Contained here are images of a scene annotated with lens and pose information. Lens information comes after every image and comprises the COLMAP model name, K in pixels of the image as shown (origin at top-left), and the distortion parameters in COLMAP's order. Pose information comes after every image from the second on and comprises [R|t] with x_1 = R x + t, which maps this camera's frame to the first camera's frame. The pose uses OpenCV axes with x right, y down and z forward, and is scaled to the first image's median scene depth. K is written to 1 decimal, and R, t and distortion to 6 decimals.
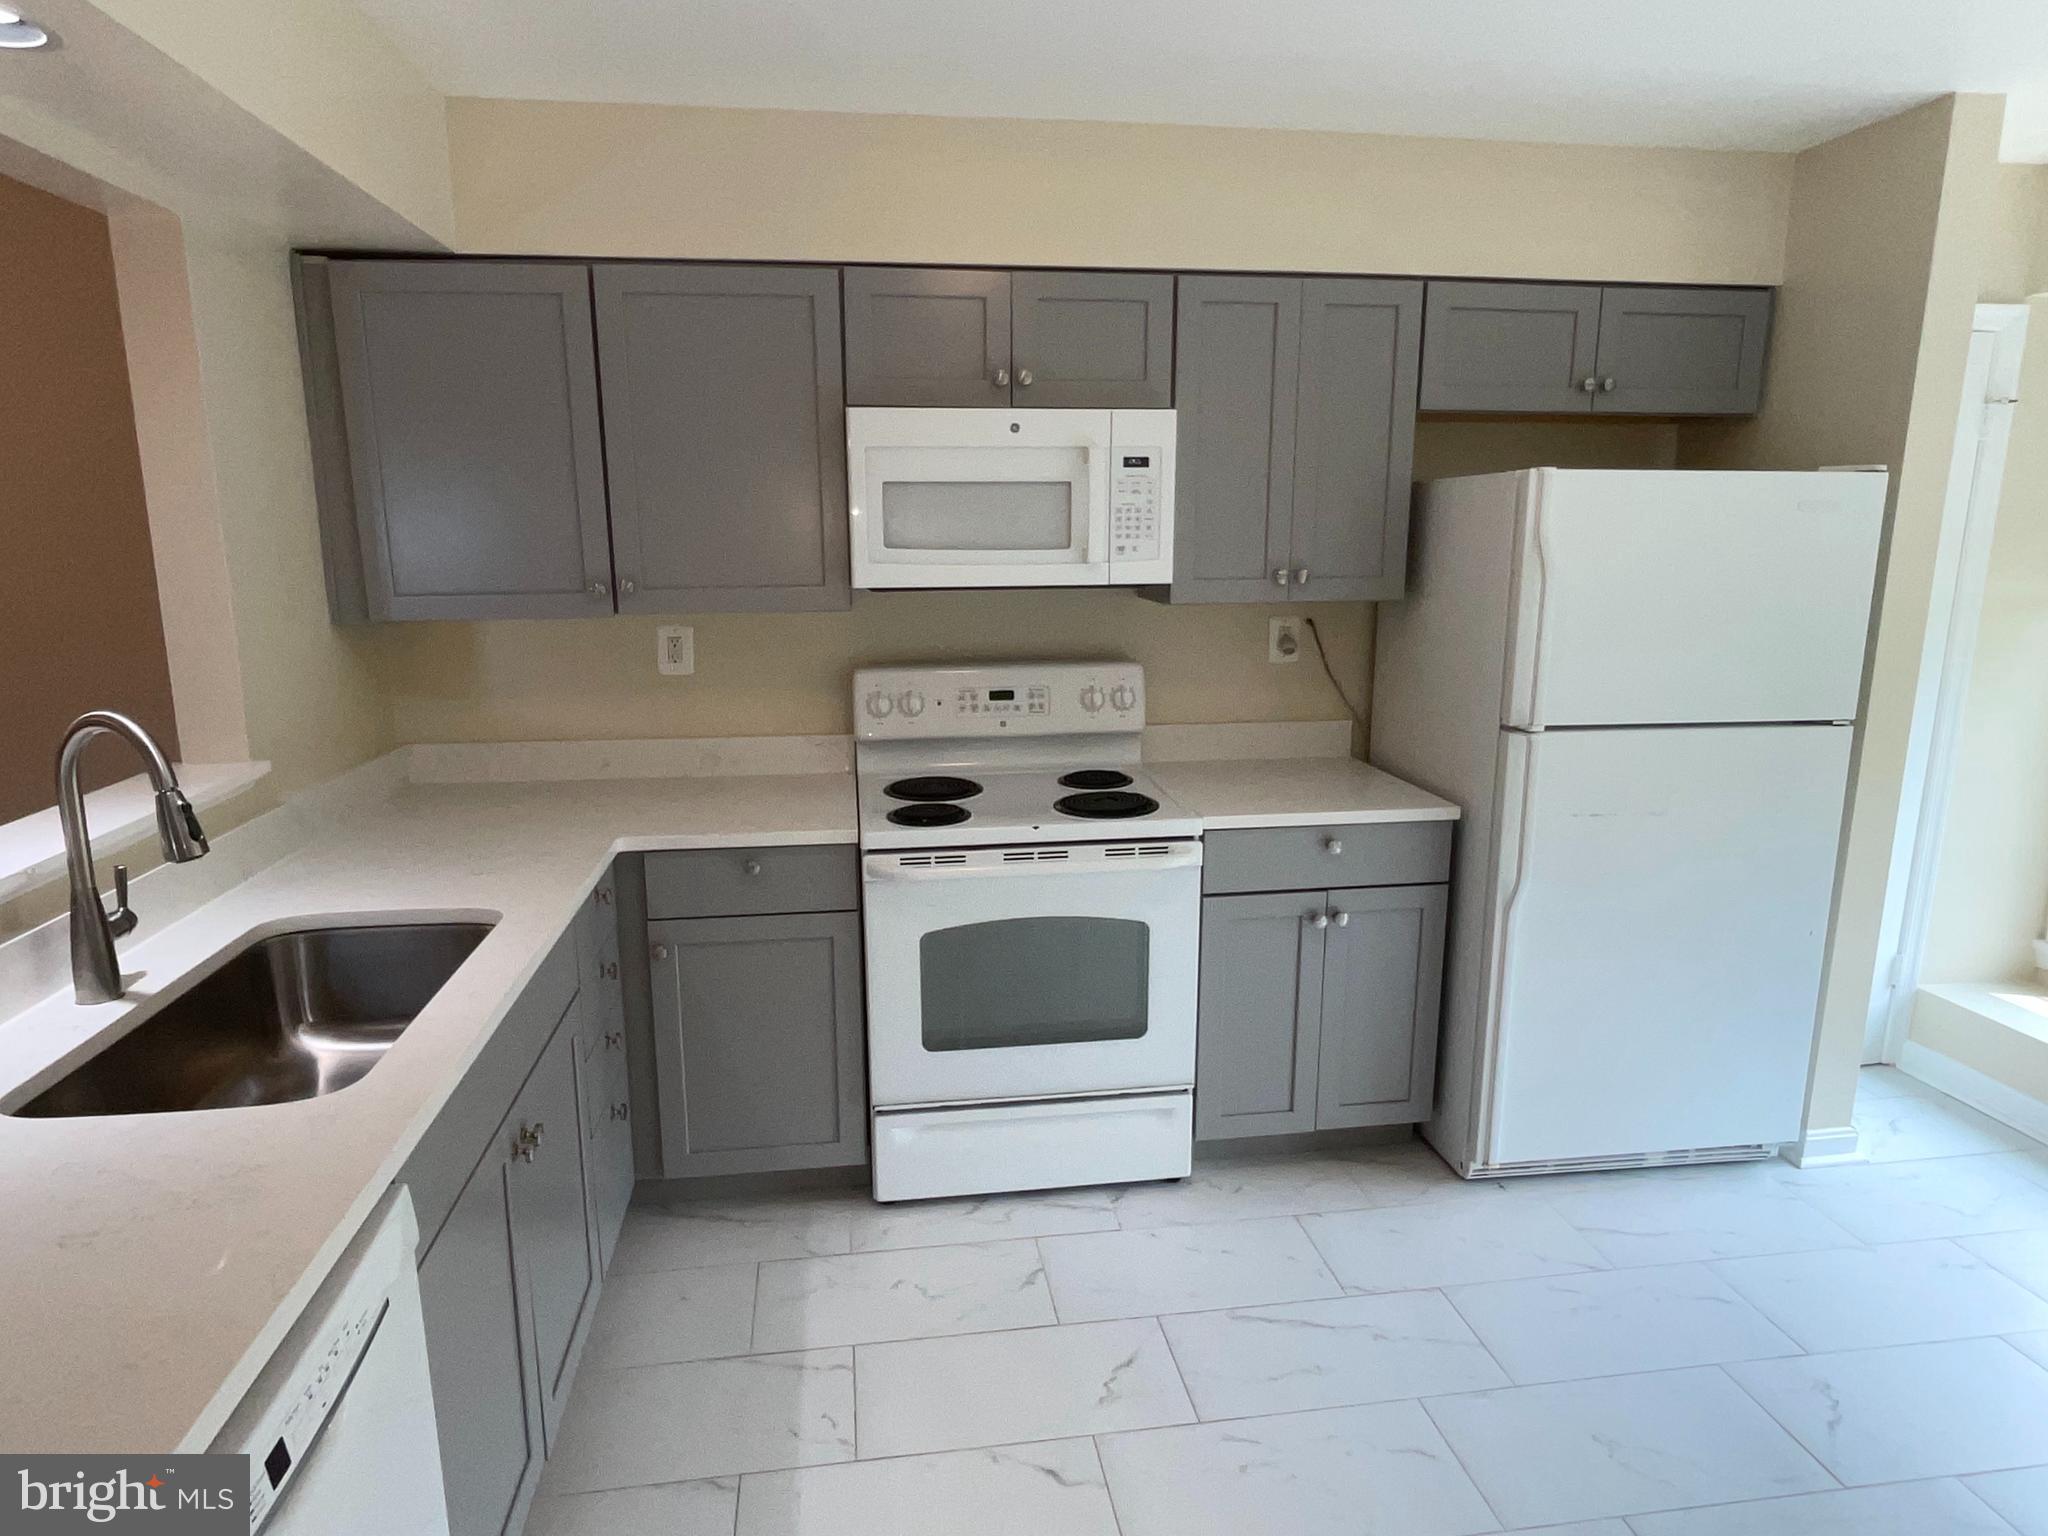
lens RADIAL K [[1214.5, 0, 1016.7], [0, 1214.5, 764.7], [0, 0, 1]] dist [-0.006377, -0.001938]
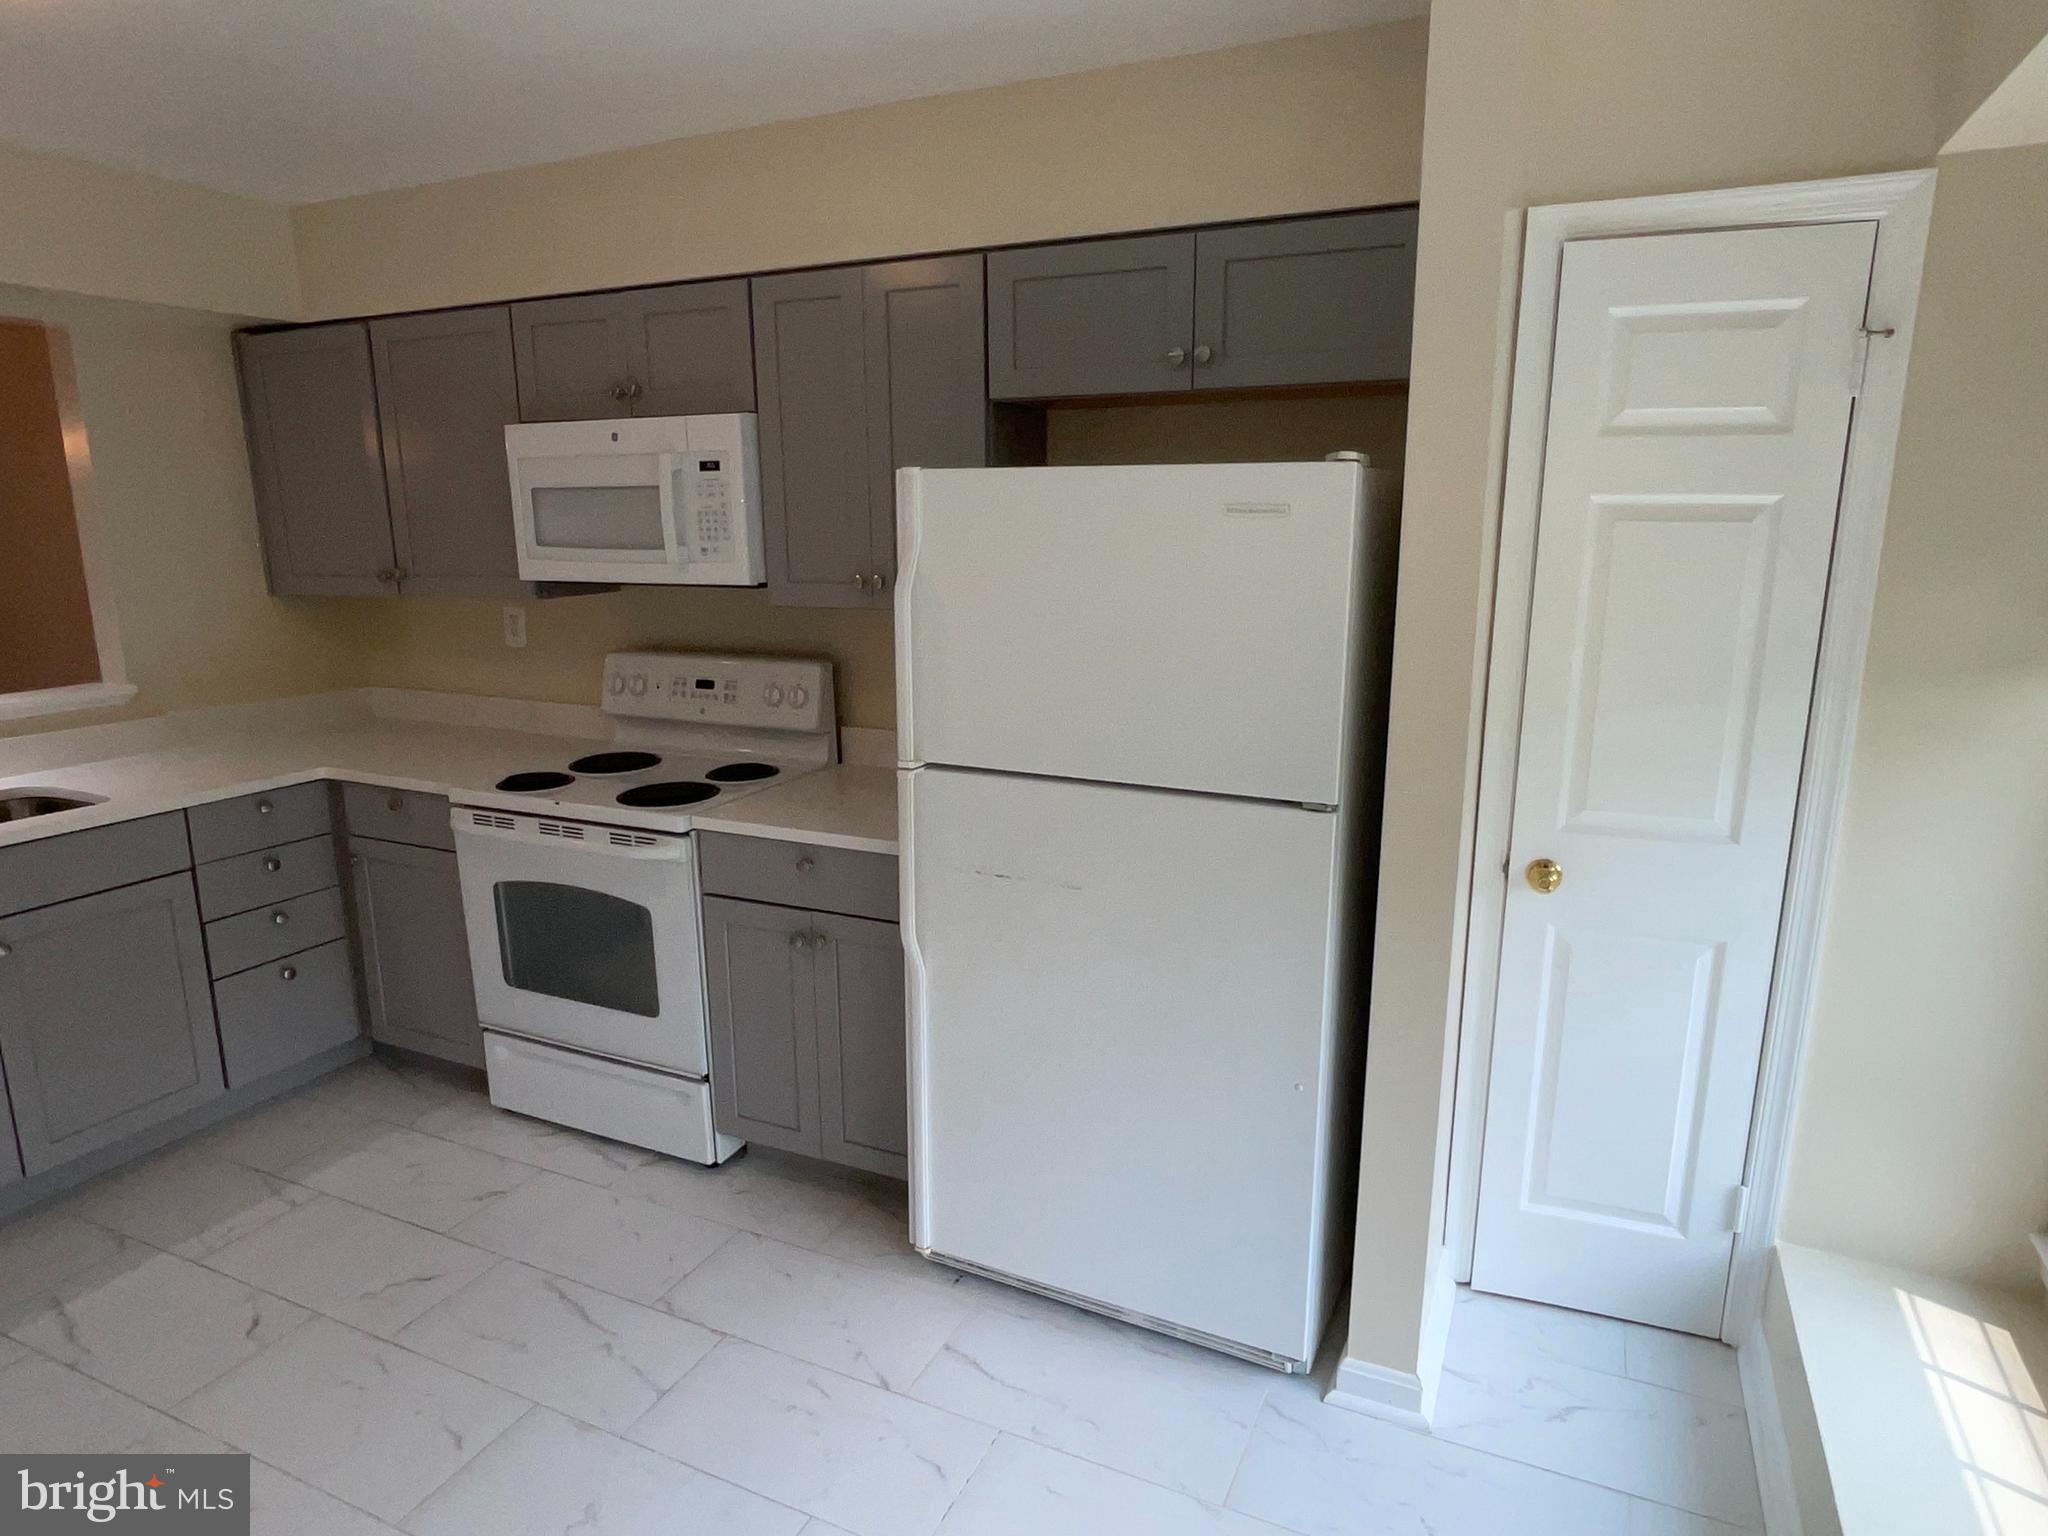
lens RADIAL K [[1214.5, 0, 1016.7], [0, 1214.5, 764.7], [0, 0, 1]] dist [-0.006377, -0.001938]
pose [[0.833209, 0.114972, -0.540873, 0.893517], [-0.105952, 0.993217, 0.047908, -0.074714], [0.542712, 0.017389, 0.839739, 0.282763]]
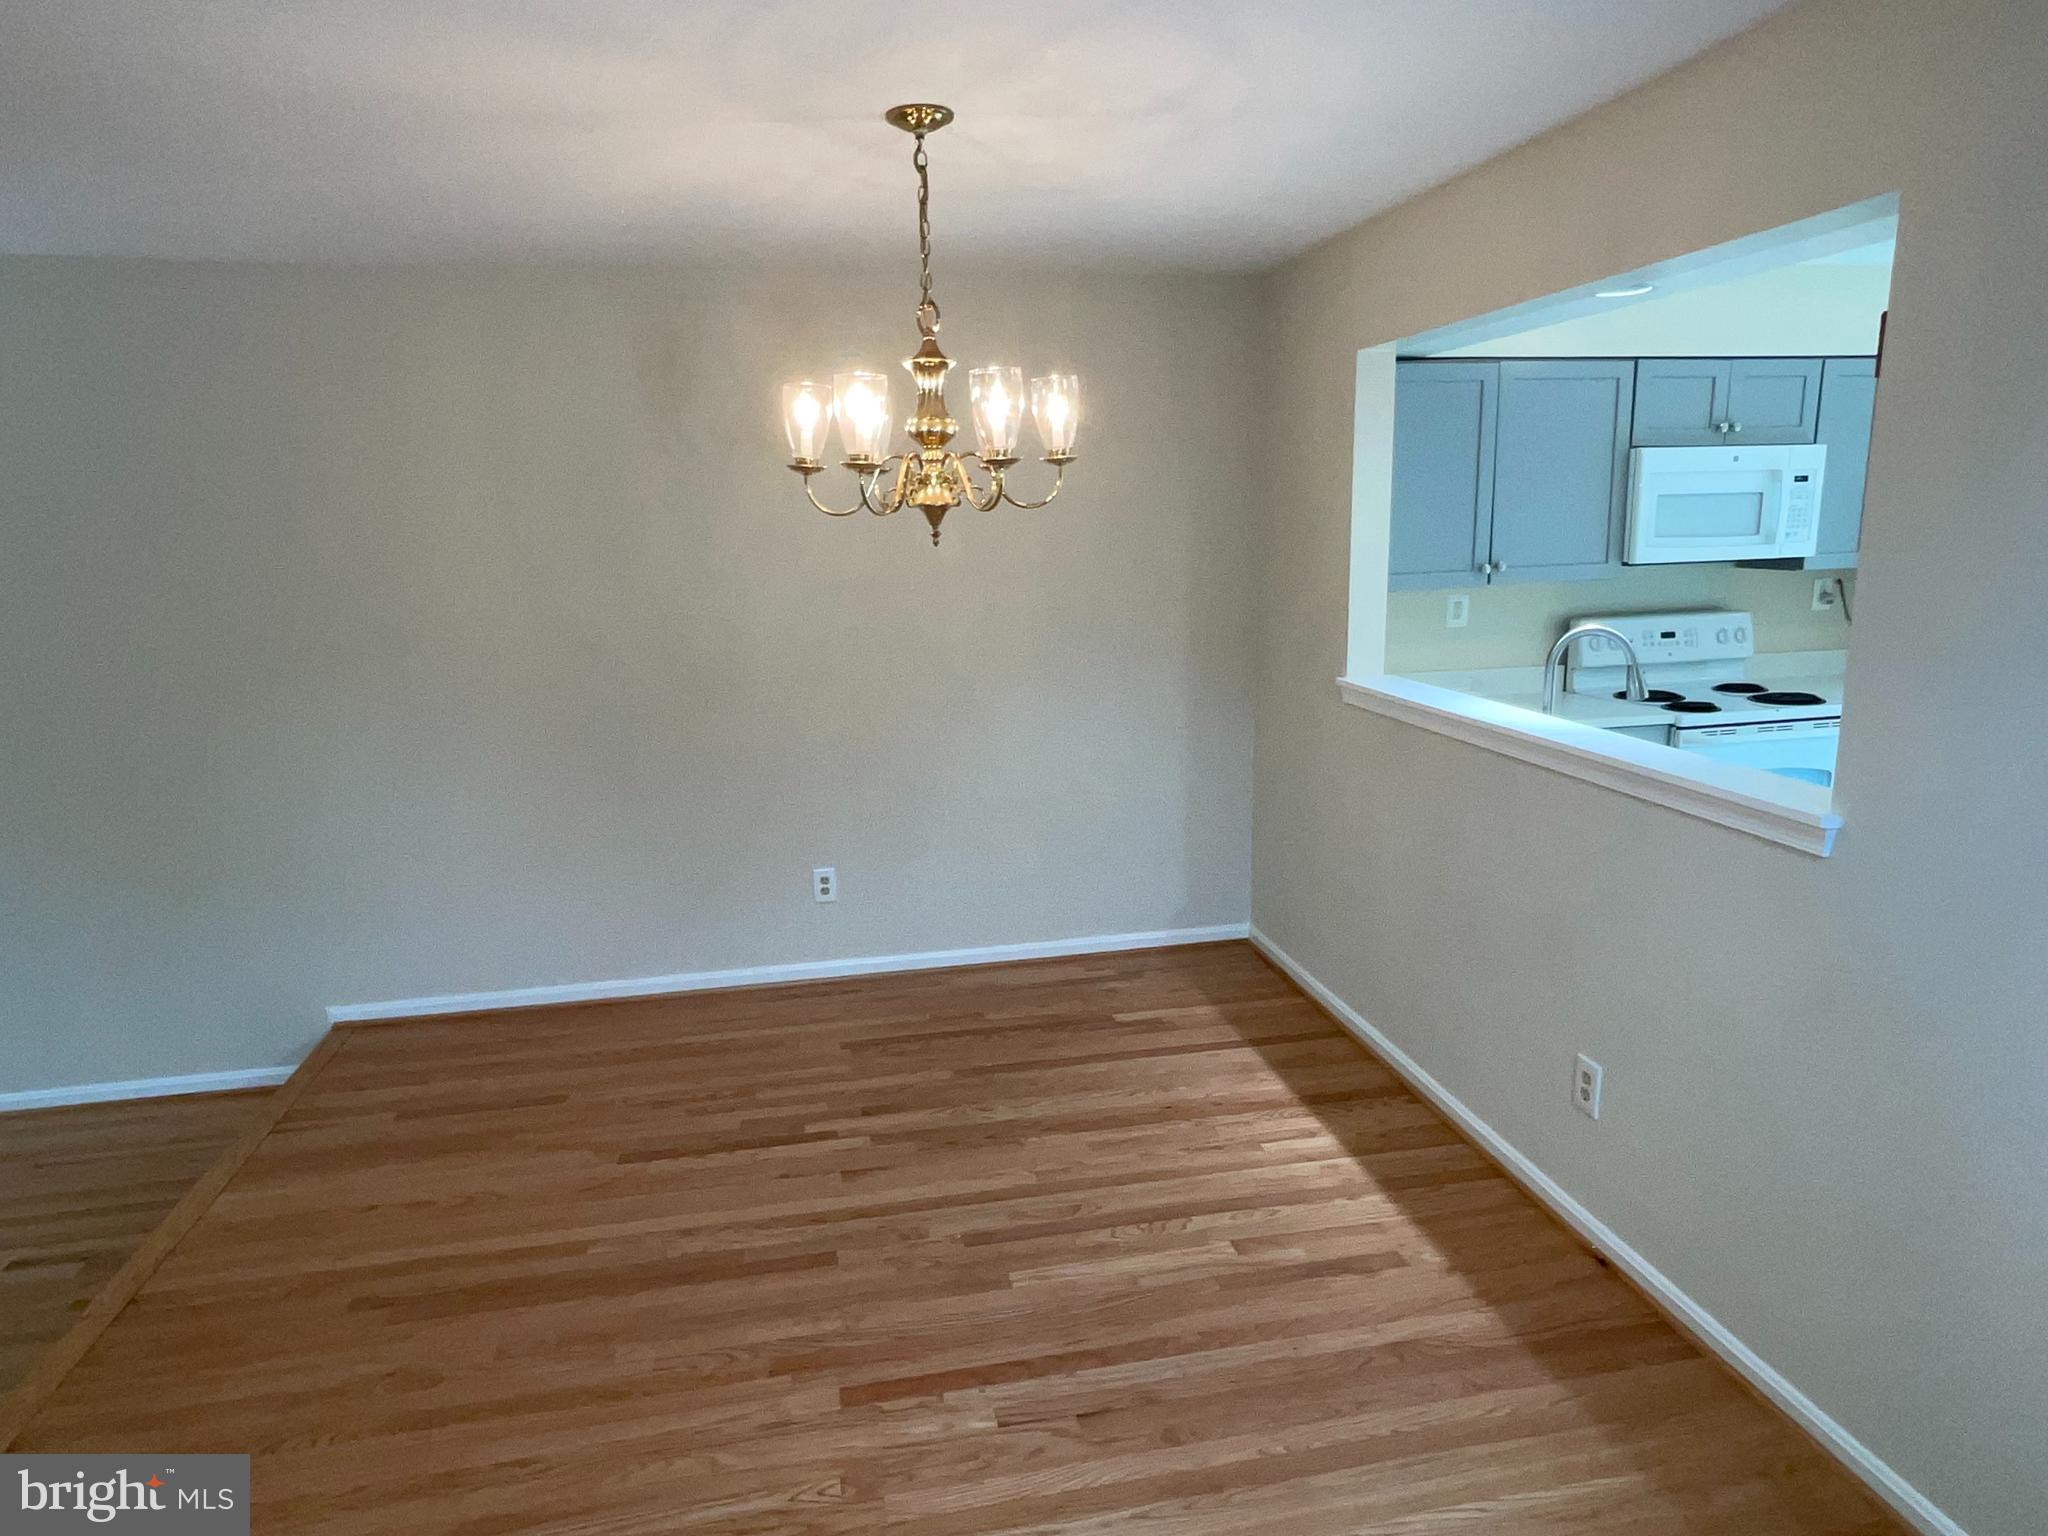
lens RADIAL K [[1214.5, 0, 1016.7], [0, 1214.5, 764.7], [0, 0, 1]] dist [-0.006377, -0.001938]
pose [[0.998817, -0.033211, 0.035531, -0.972027], [0.033202, 0.999448, 0.000826, 0.083010], [-0.035539, 0.000355, 0.999368, -0.515883]]
